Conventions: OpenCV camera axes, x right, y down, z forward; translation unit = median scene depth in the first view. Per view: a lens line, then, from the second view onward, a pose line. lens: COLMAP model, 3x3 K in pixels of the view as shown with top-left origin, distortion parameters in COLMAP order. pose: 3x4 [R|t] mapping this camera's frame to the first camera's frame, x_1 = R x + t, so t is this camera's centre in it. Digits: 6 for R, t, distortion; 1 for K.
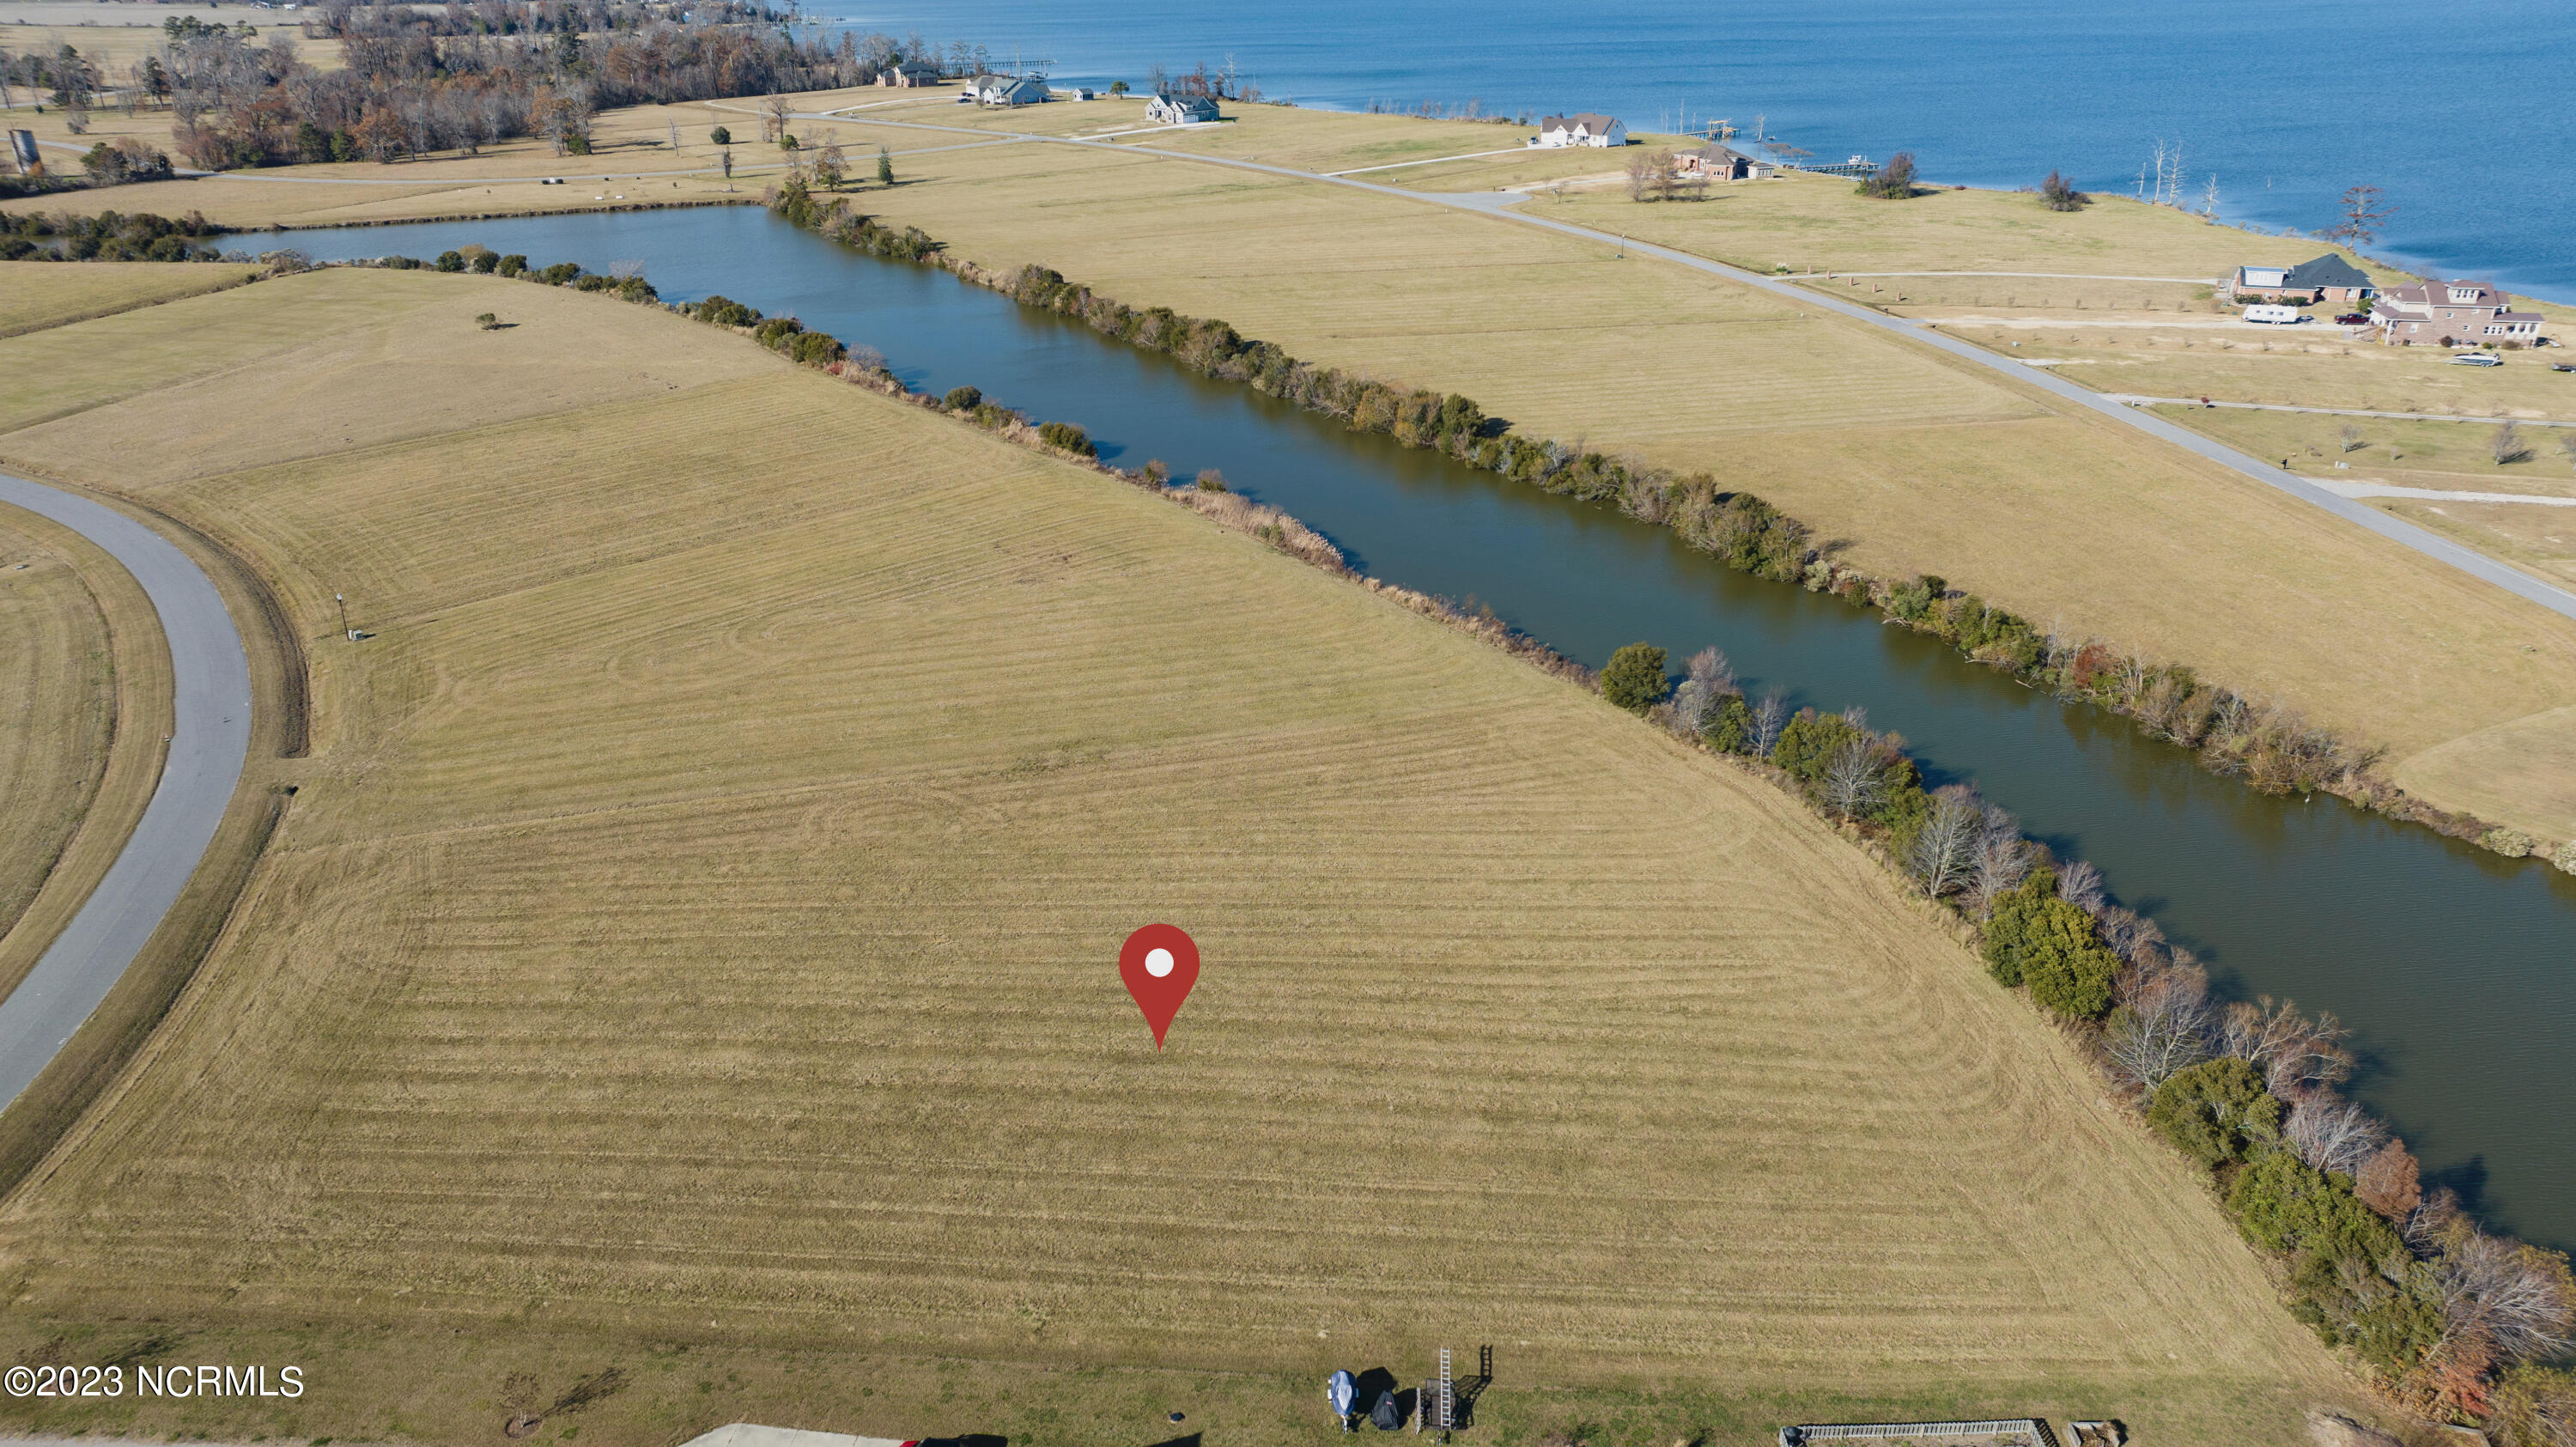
lens RADIAL K [[1803.7, 0, 1286.6], [0, 1803.7, 708.4], [0, 0, 1]] dist [-0.034456, 0.029402]
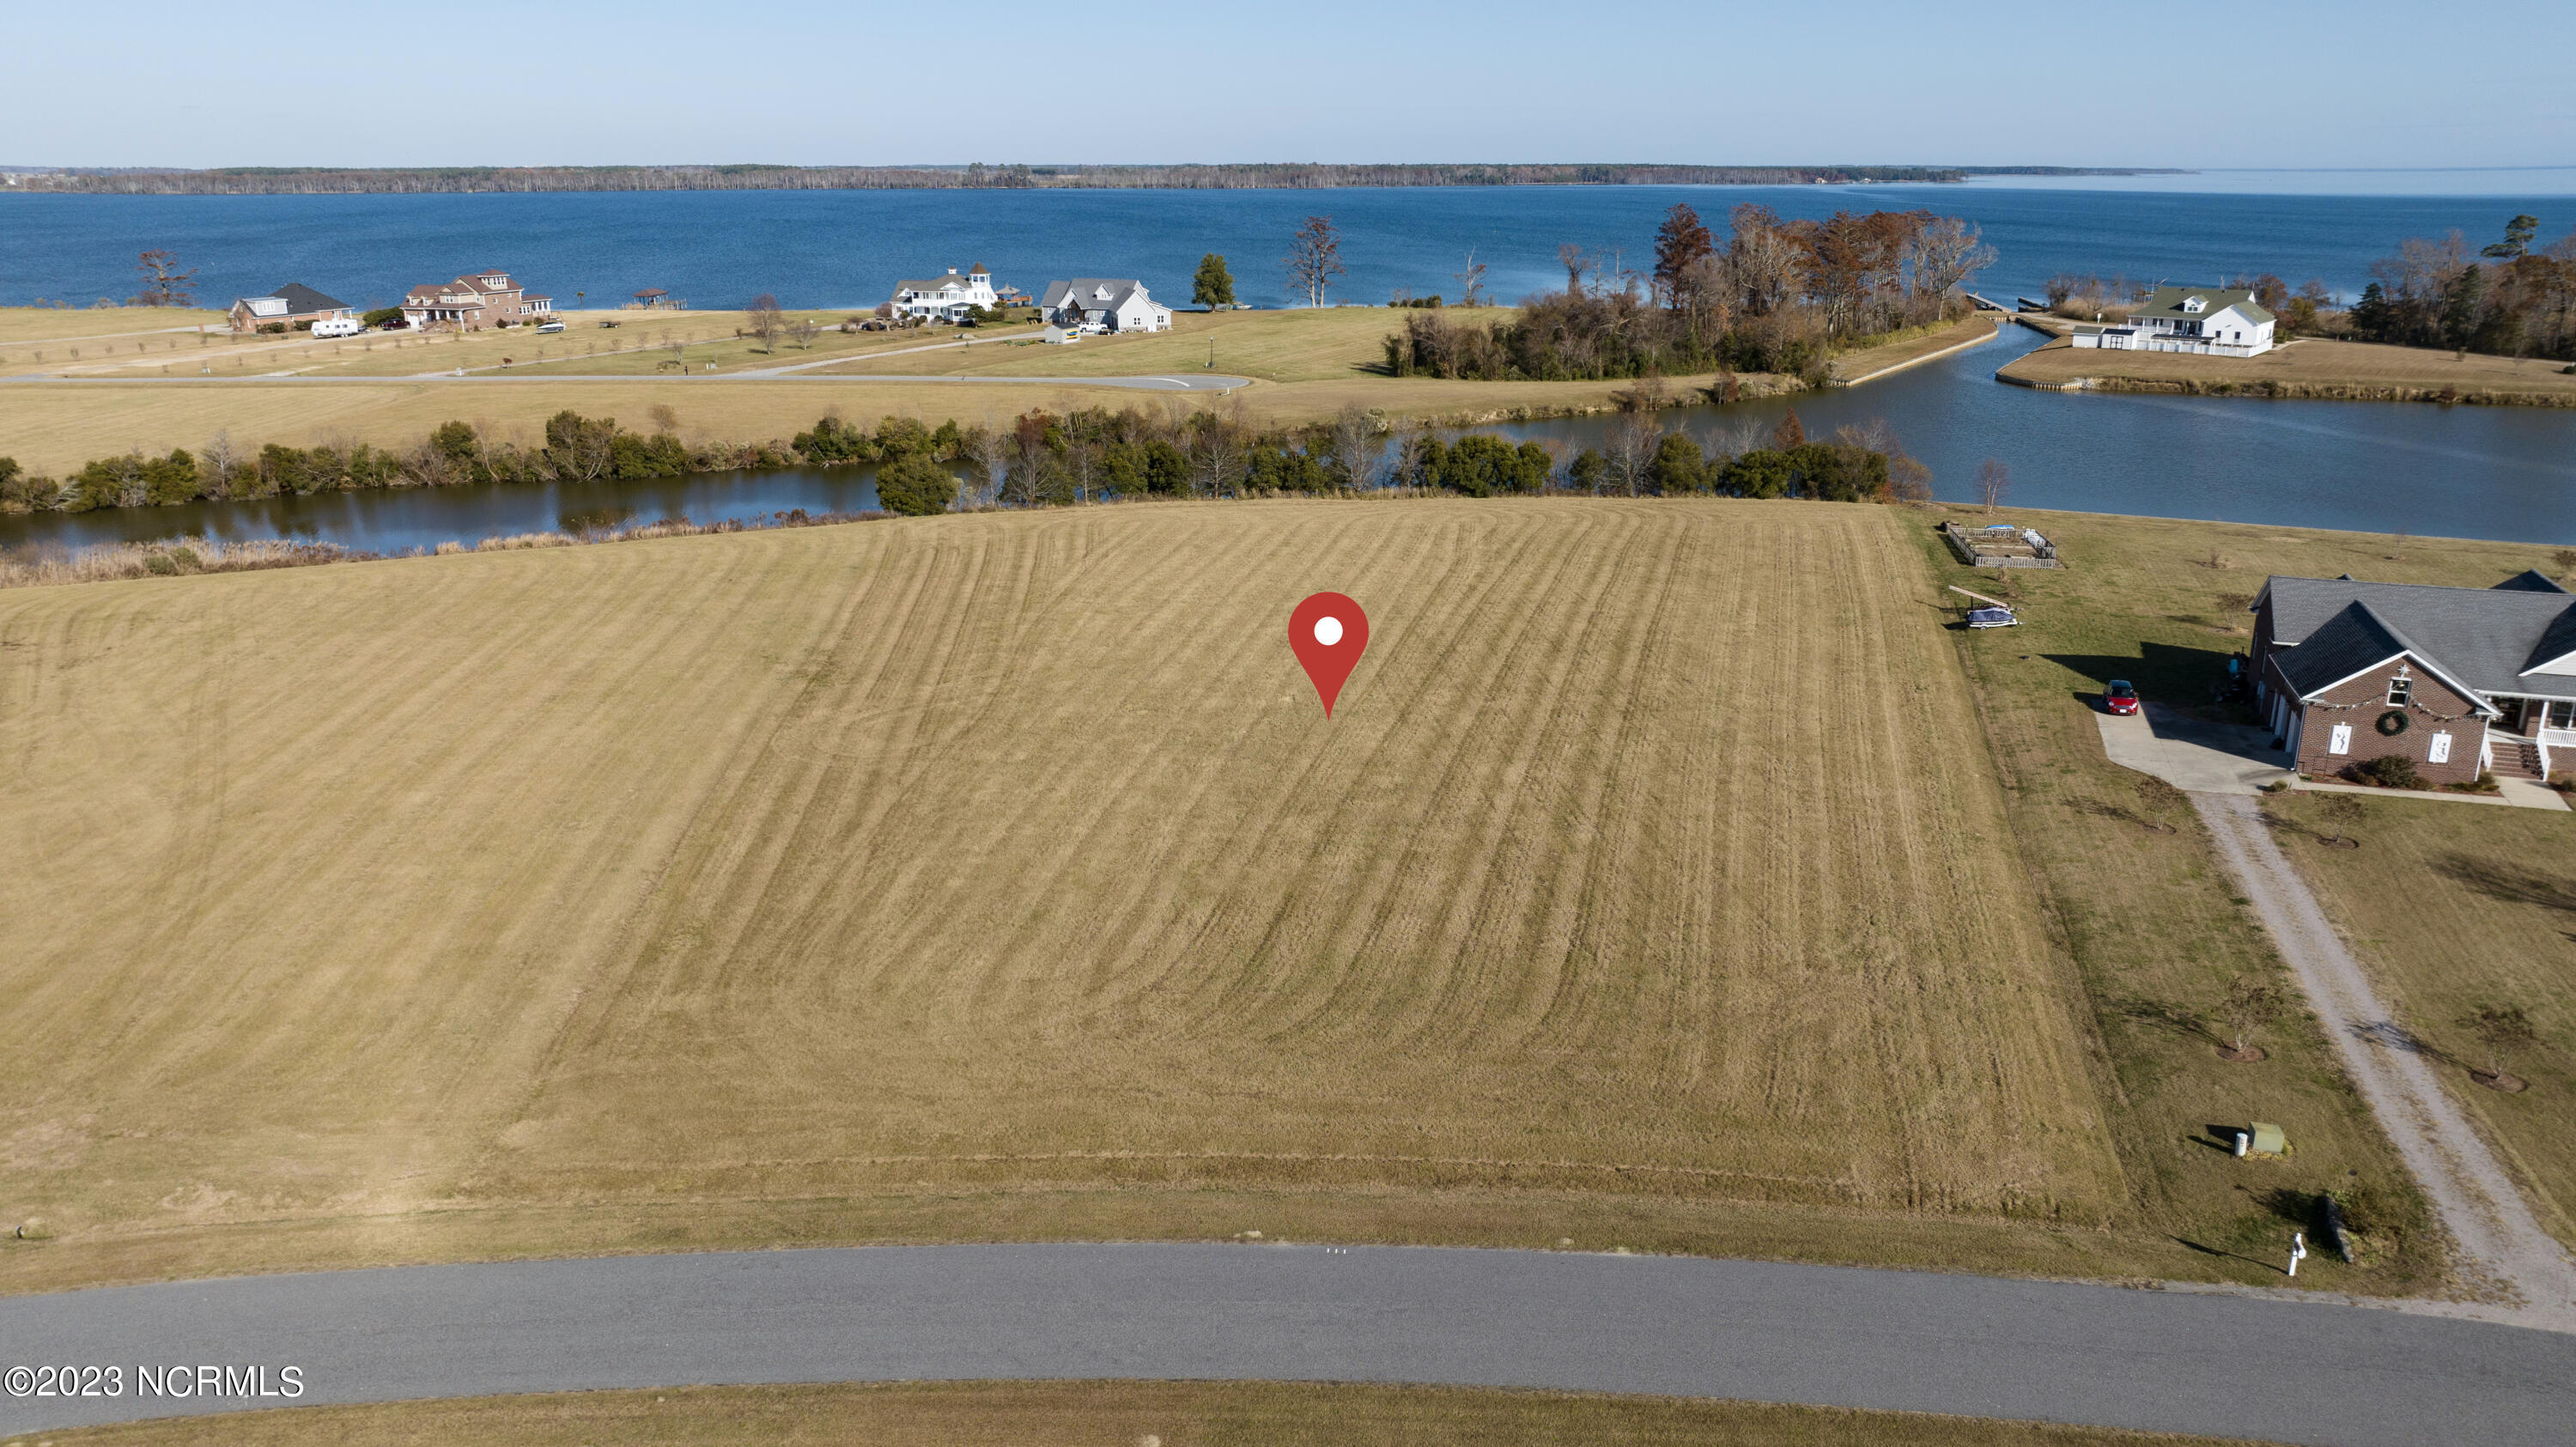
lens RADIAL K [[1803.7, 0, 1284.3], [0, 1803.7, 711.7], [0, 0, 1]] dist [-0.034456, 0.029402]
pose [[0.219769, -0.292159, 0.930776, -0.356121], [0.390676, 0.900612, 0.190447, -0.008597], [-0.893909, 0.321778, 0.312067, 0.284541]]
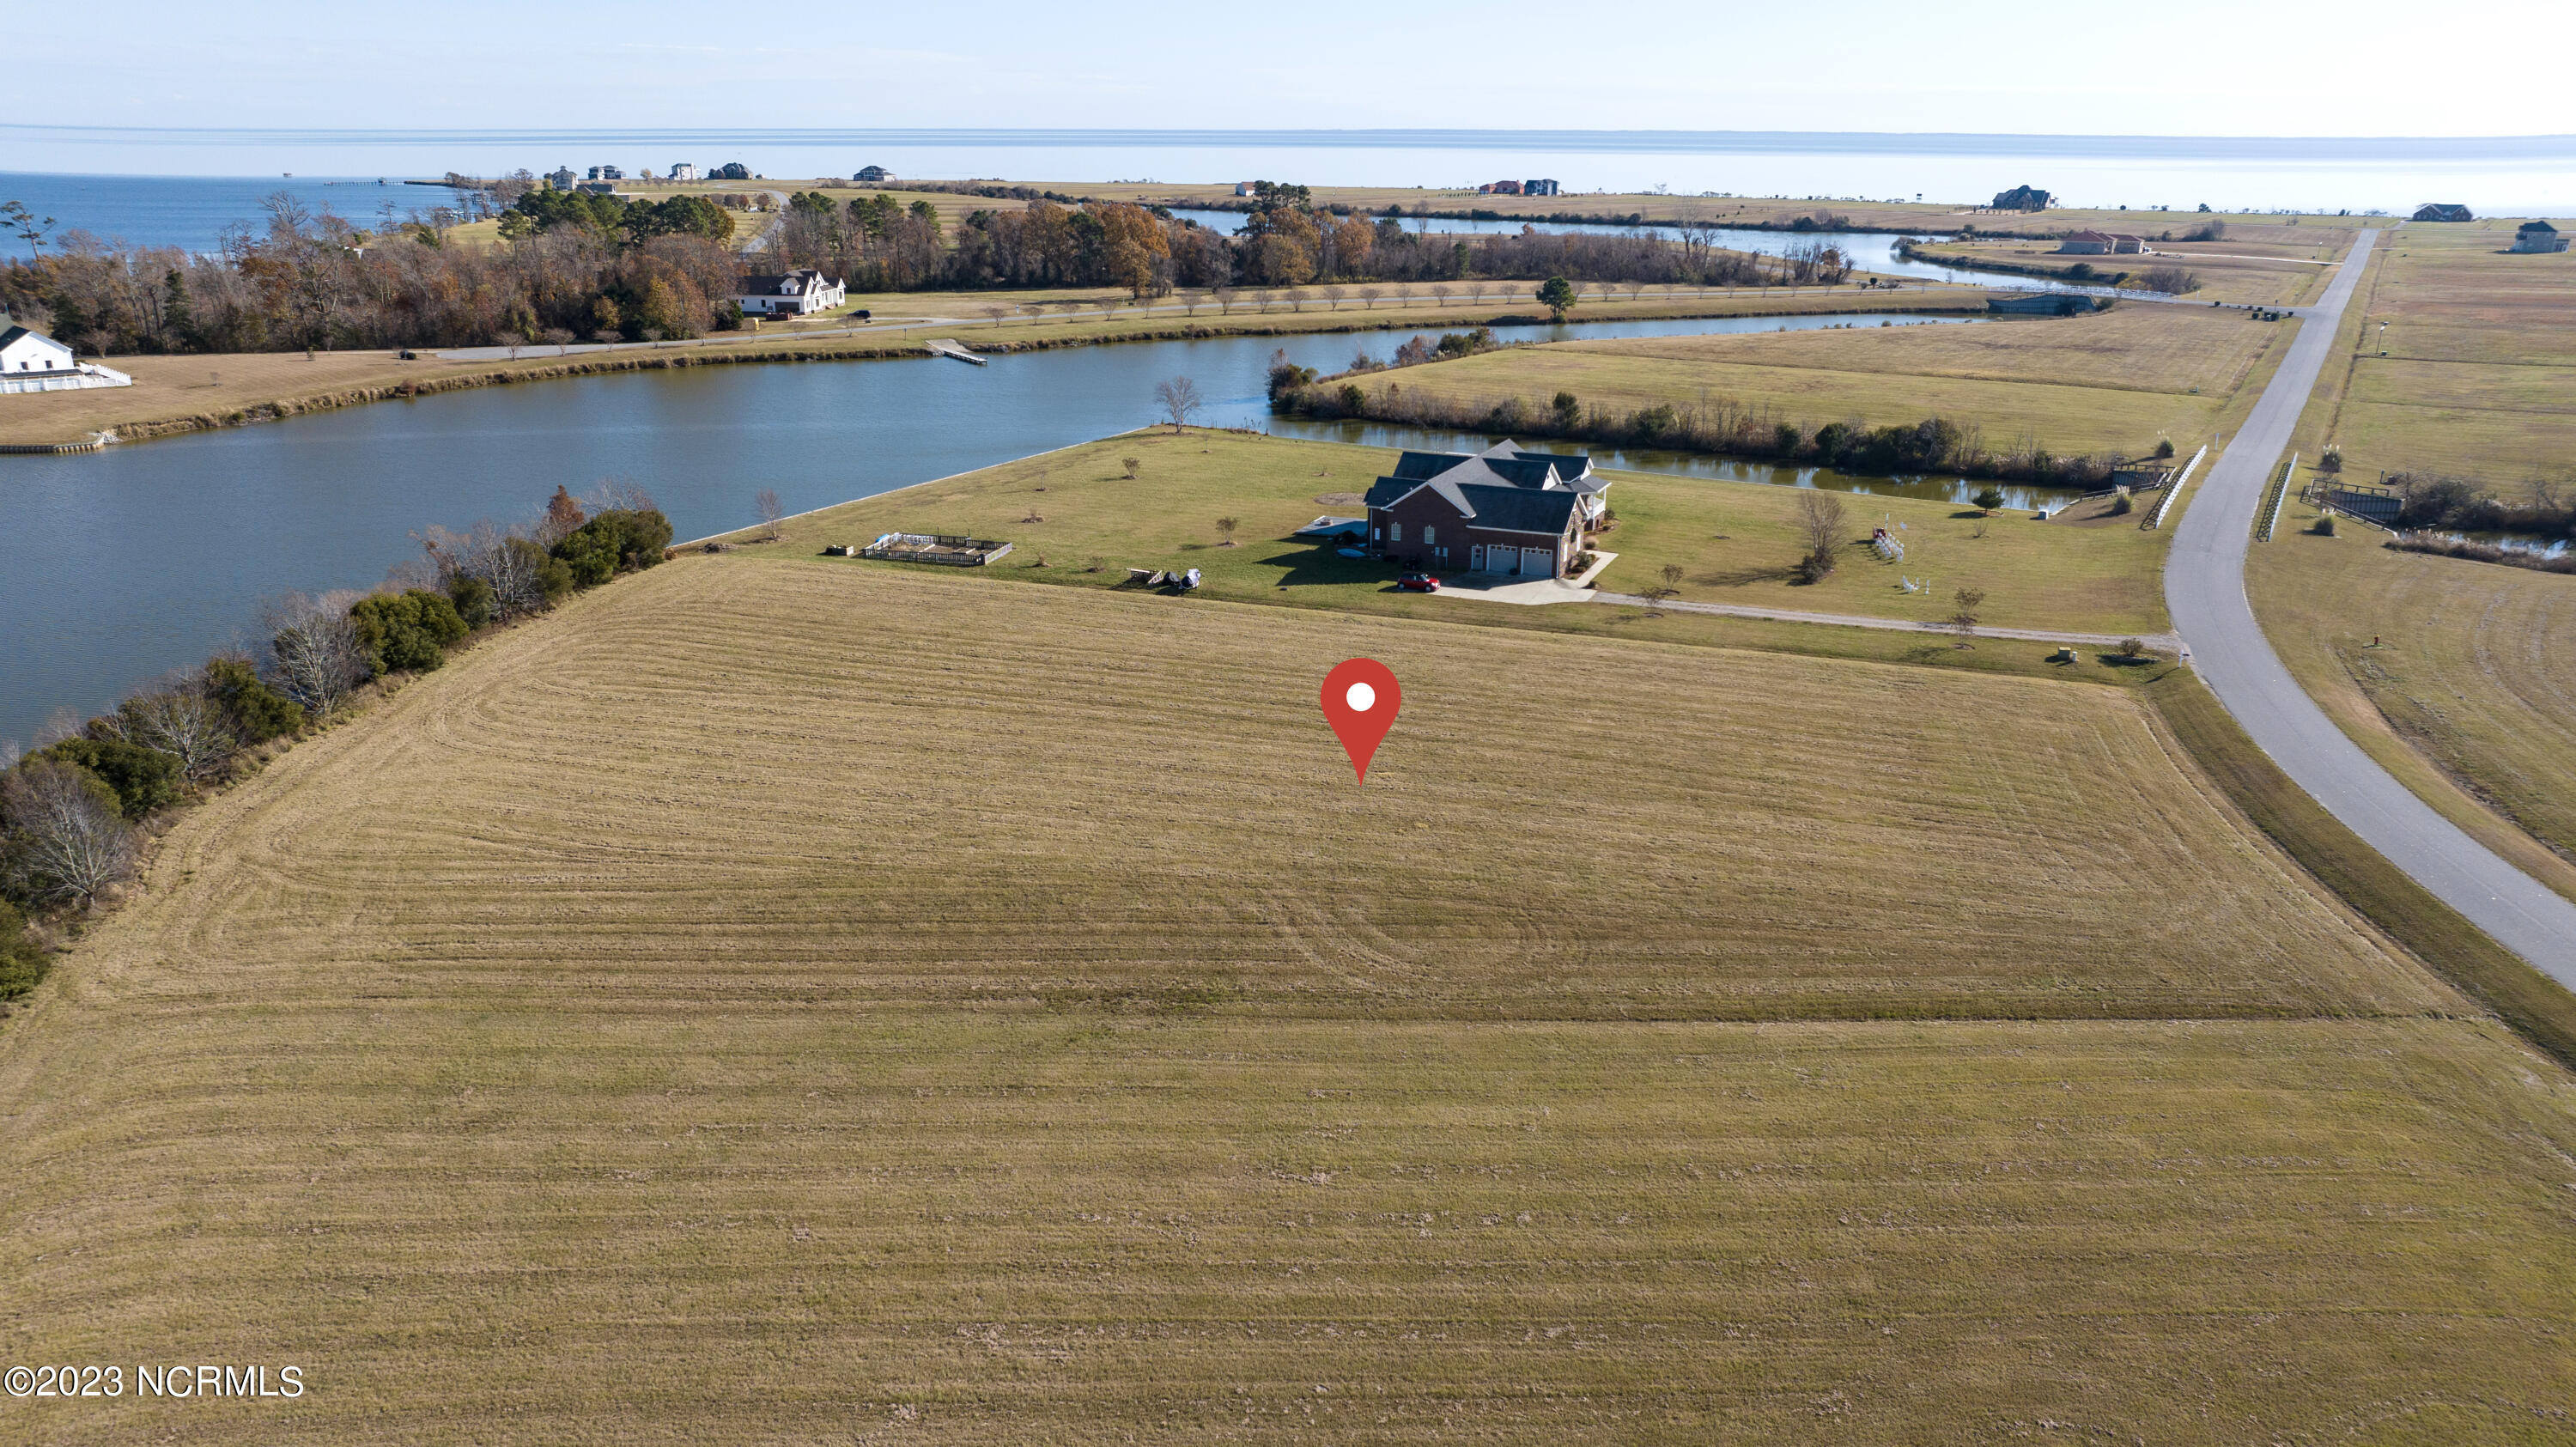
lens RADIAL K [[1803.7, 0, 1287.9], [0, 1803.7, 733.6], [0, 0, 1]] dist [-0.034456, 0.029402]
pose [[-0.949049, -0.109104, 0.295637, -0.139565], [0.117344, 0.748329, 0.652866, -0.172969], [-0.292464, 0.654294, -0.697398, 0.612969]]
